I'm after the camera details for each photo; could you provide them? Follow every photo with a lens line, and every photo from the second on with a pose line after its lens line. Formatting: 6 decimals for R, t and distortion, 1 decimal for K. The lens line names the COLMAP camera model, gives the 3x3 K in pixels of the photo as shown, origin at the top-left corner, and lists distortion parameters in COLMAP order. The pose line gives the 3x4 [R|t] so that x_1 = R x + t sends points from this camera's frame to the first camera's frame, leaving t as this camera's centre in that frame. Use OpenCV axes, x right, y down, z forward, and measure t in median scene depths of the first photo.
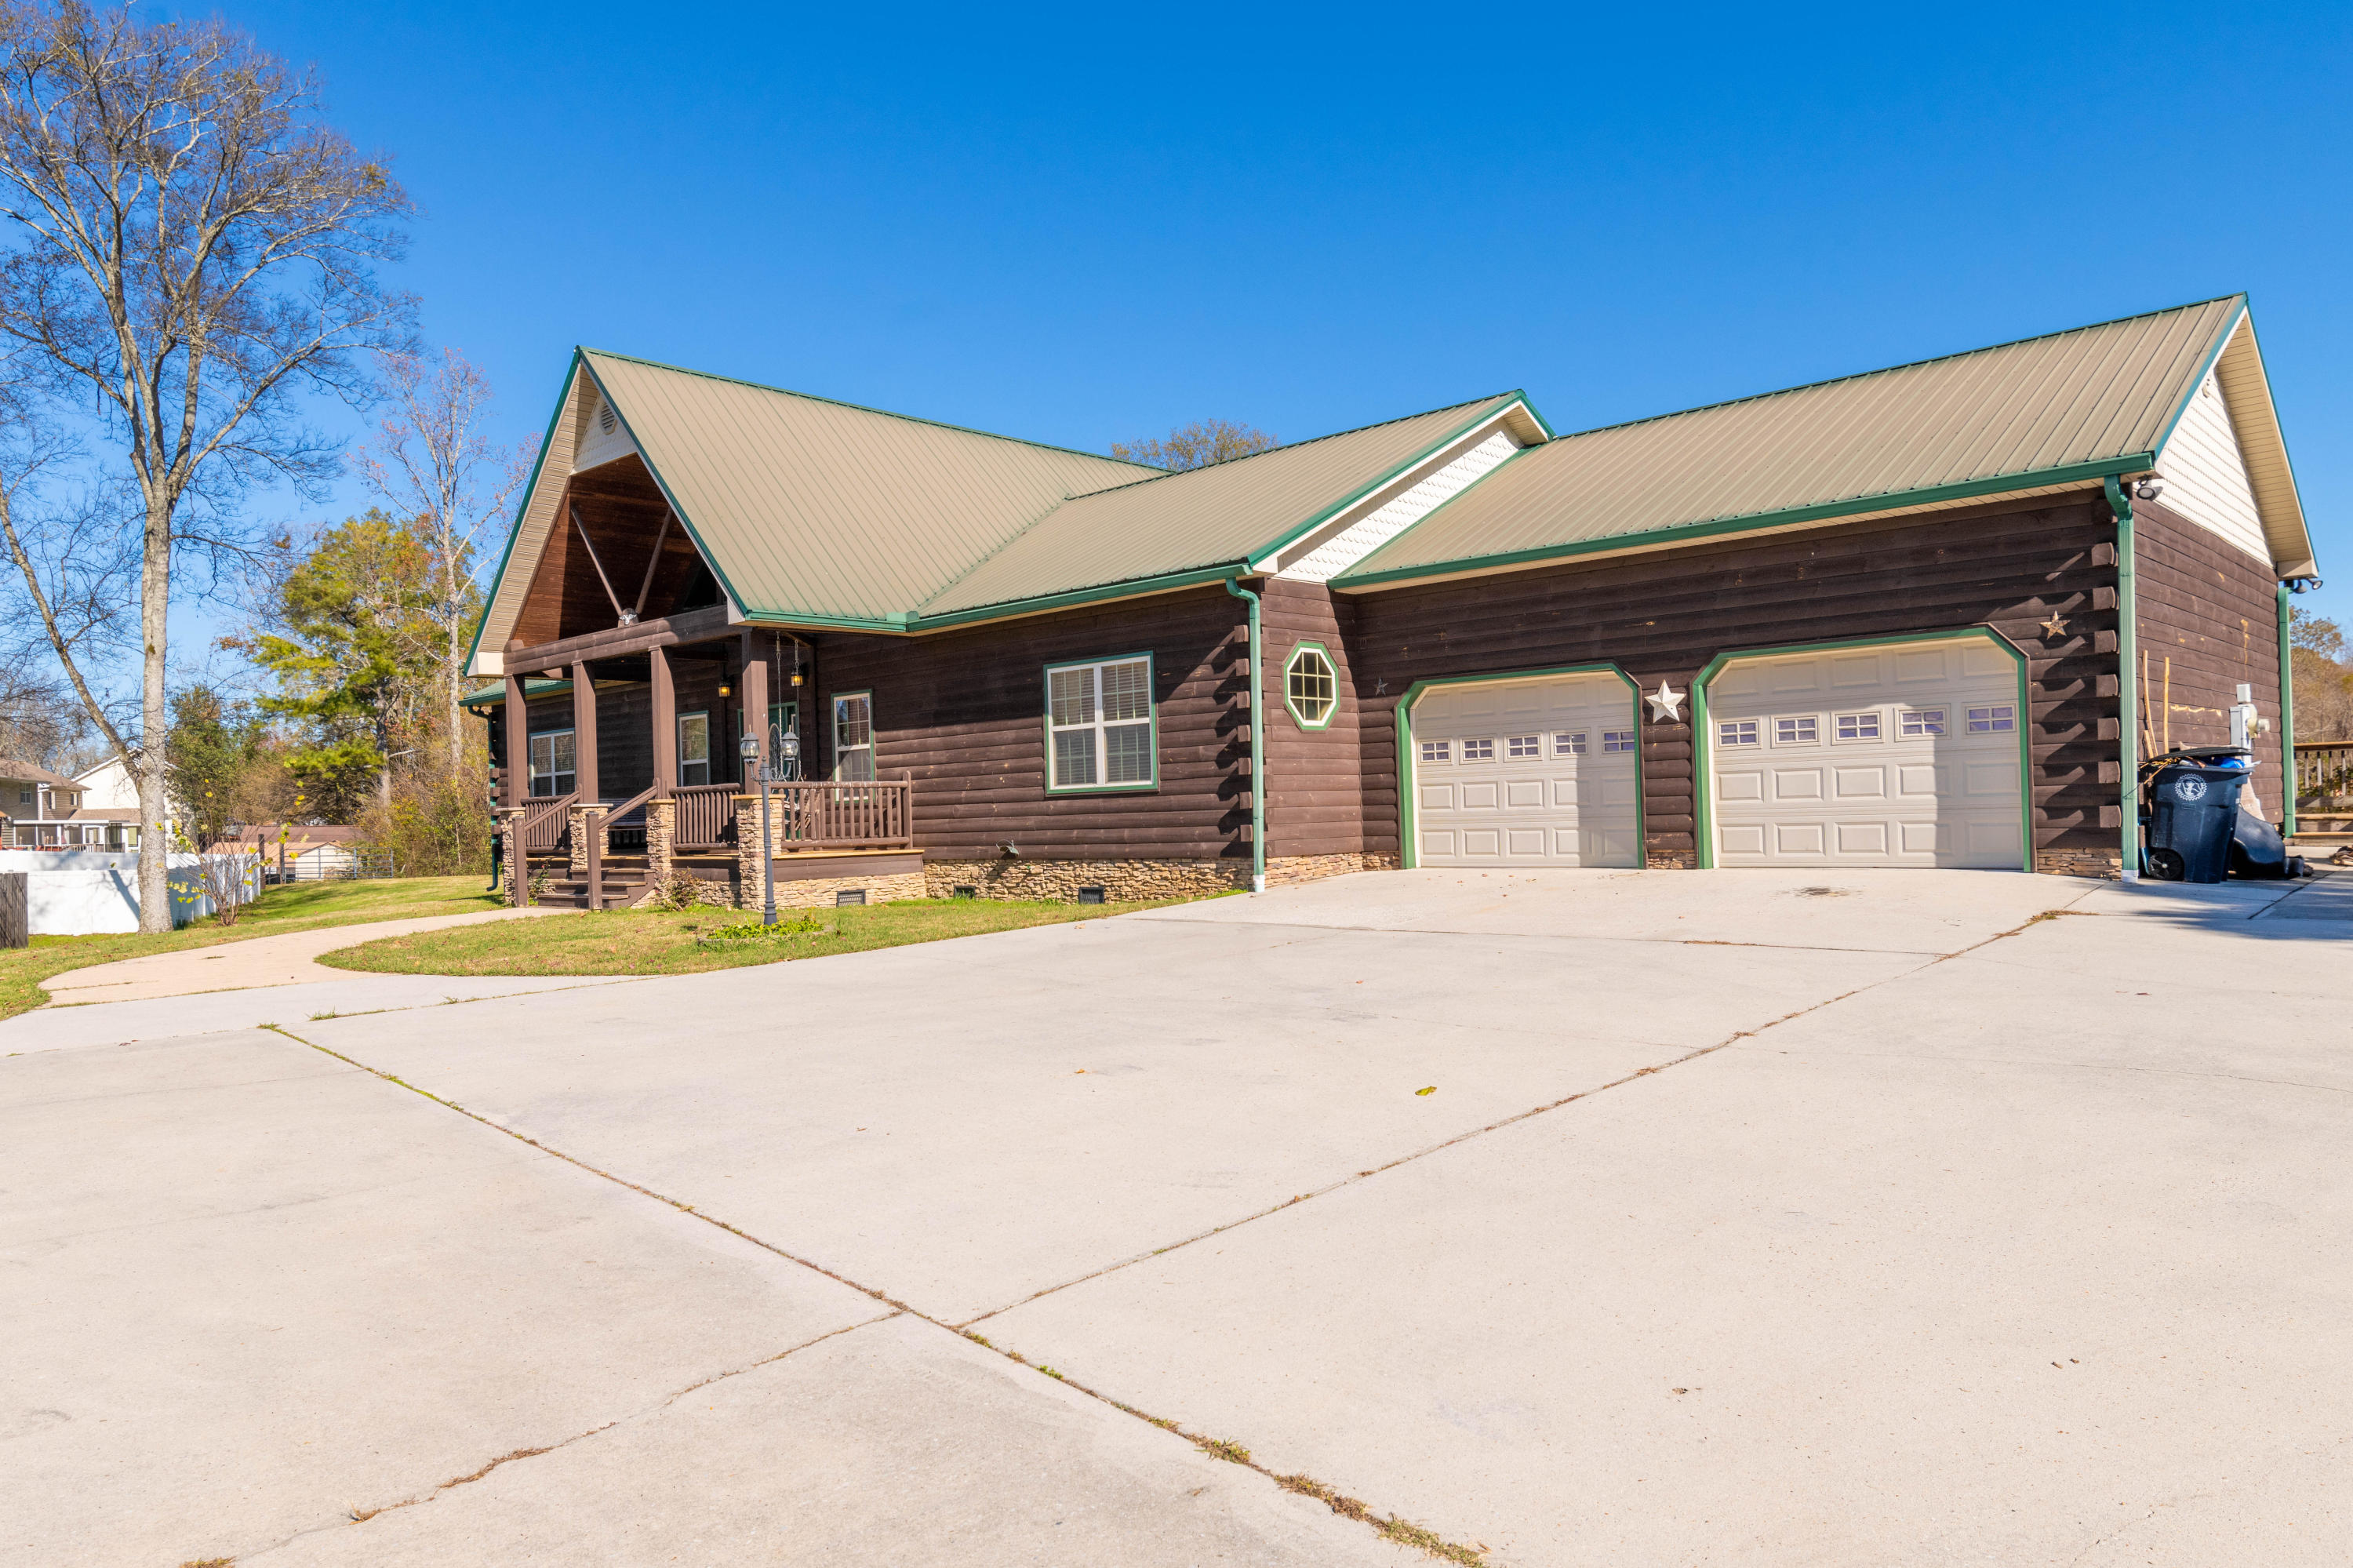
lens RADIAL K [[1527.2, 0, 1179.2], [0, 1527.2, 825.7], [0, 0, 1]] dist [0.004979, -0.003018]
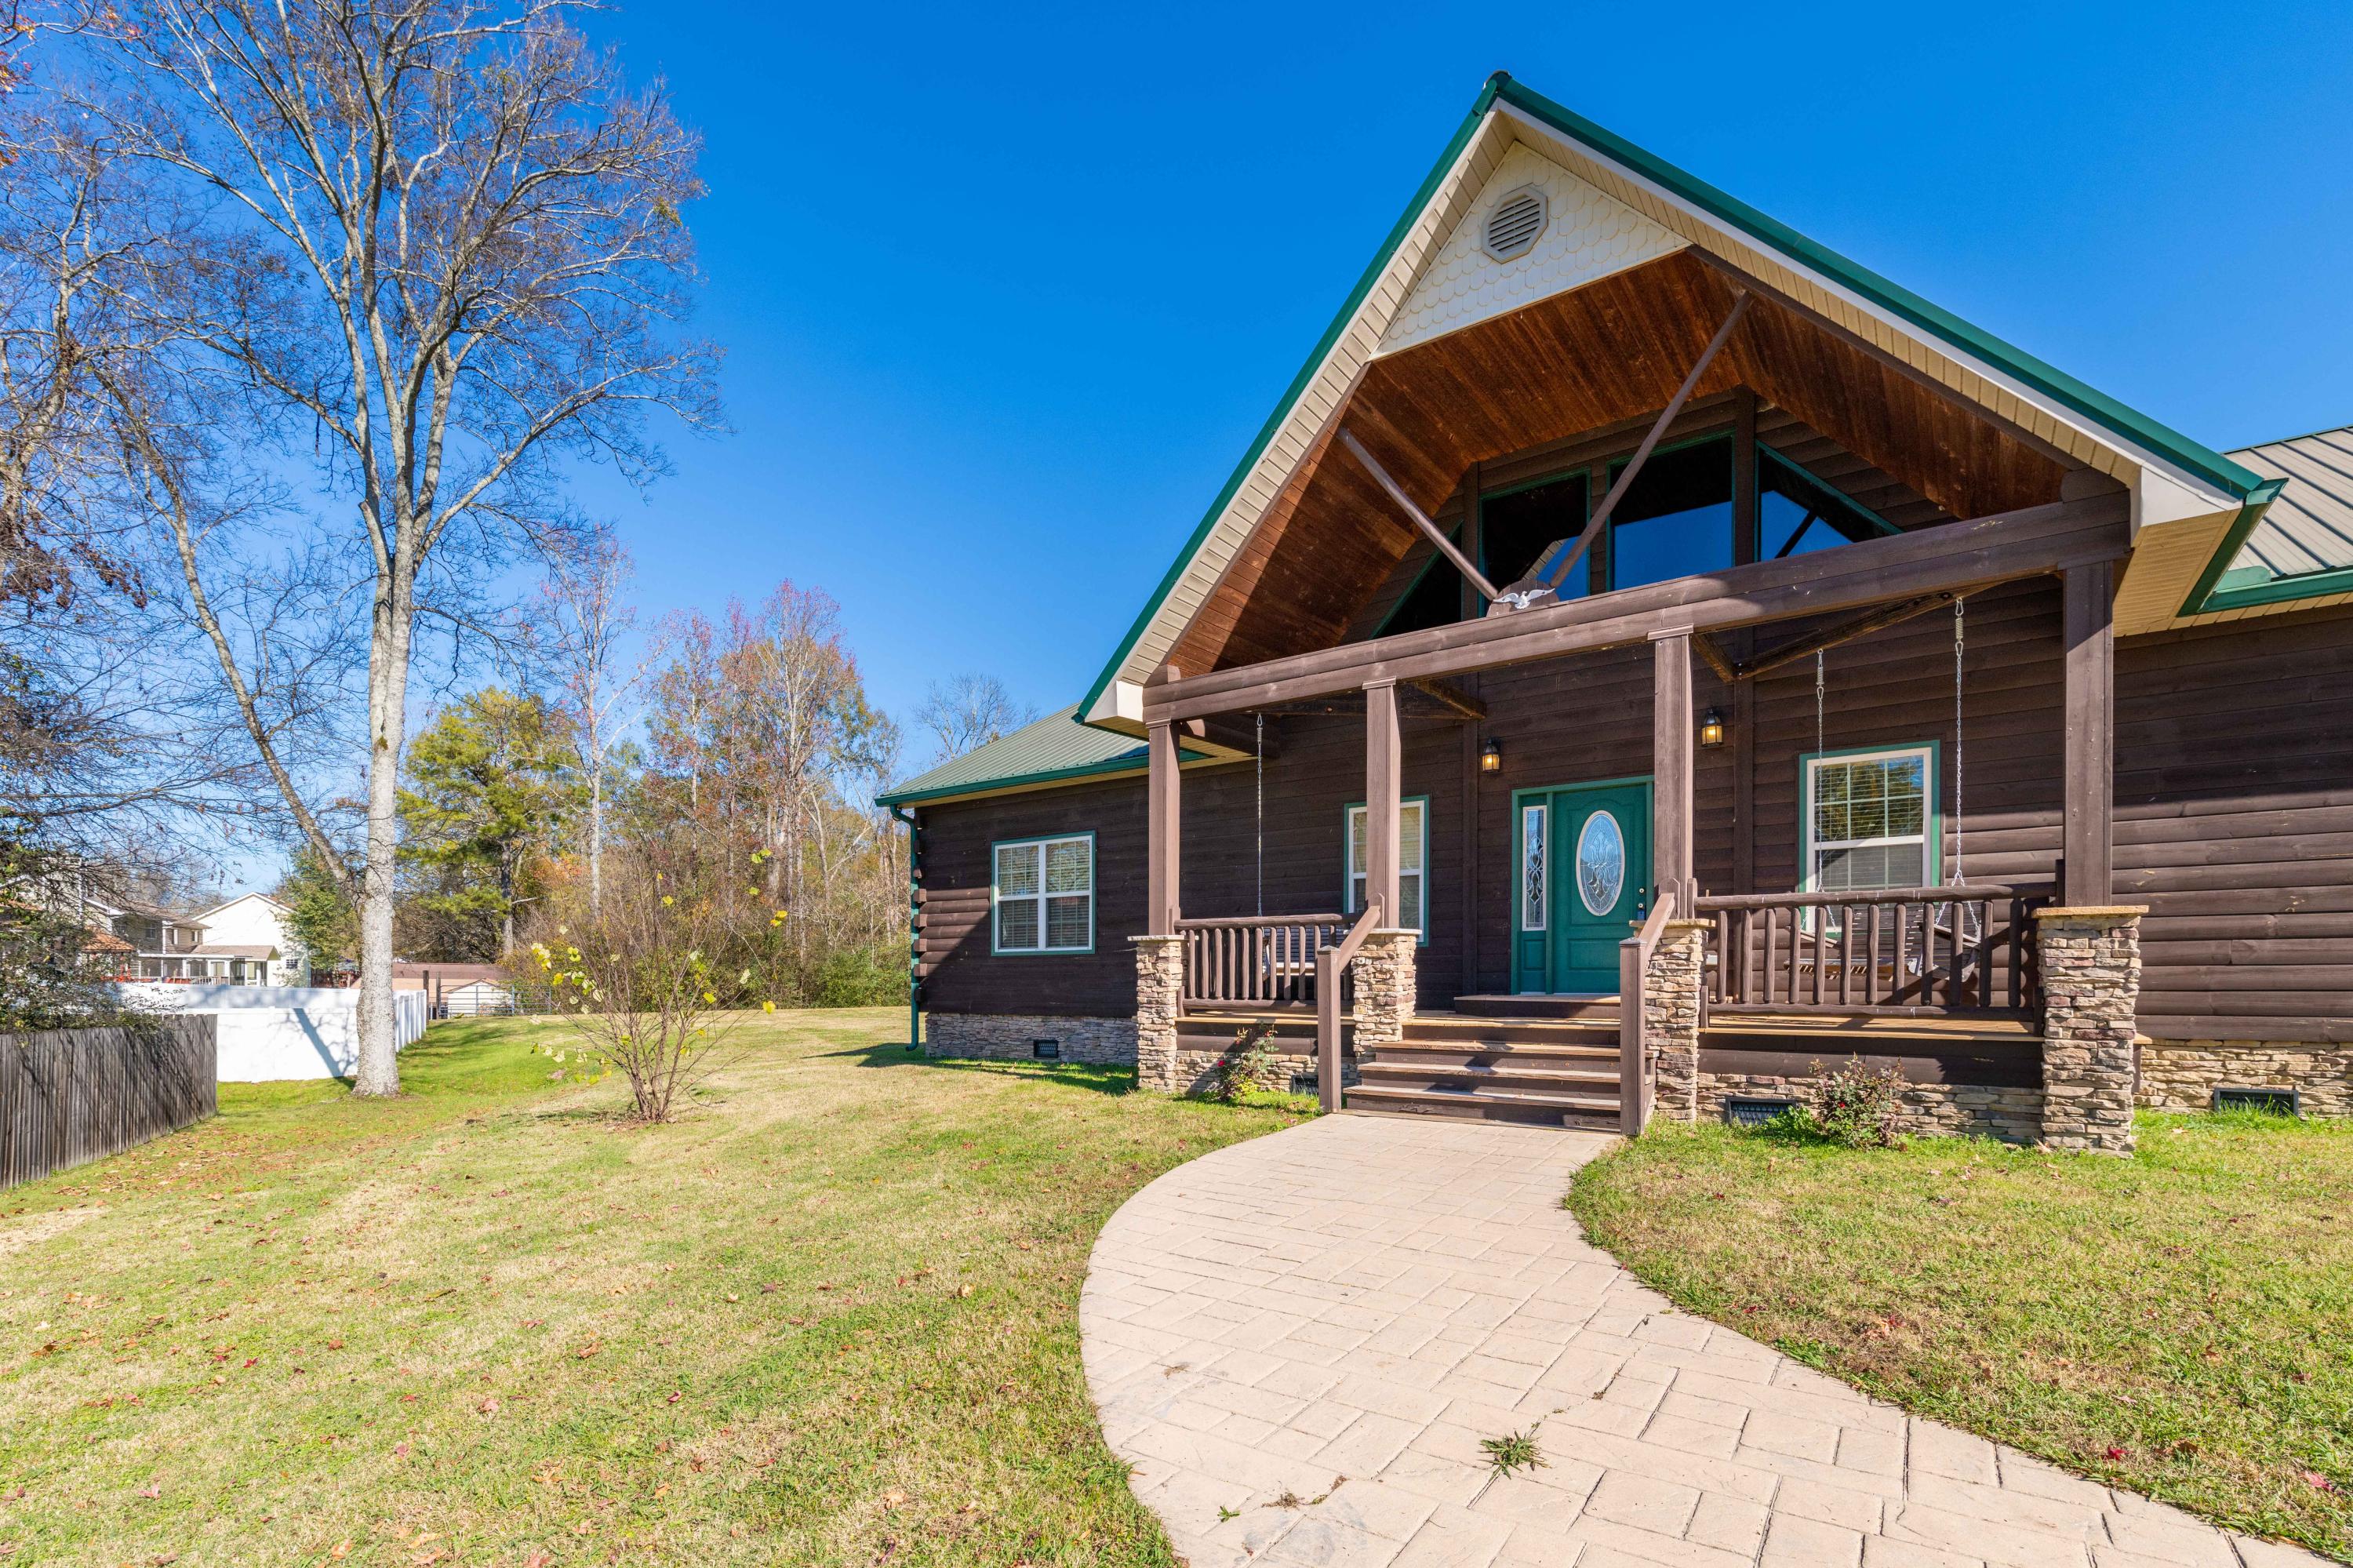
lens RADIAL K [[1094.2, 0, 1183.7], [0, 1094.2, 974.2], [0, 0, 1]] dist [-0.000835, 0.000178]
pose [[0.992447, 0.017253, 0.121453, -0.585136], [-0.016955, 0.999850, -0.003488, 0.006343], [-0.121495, 0.001403, 0.992591, 0.679859]]
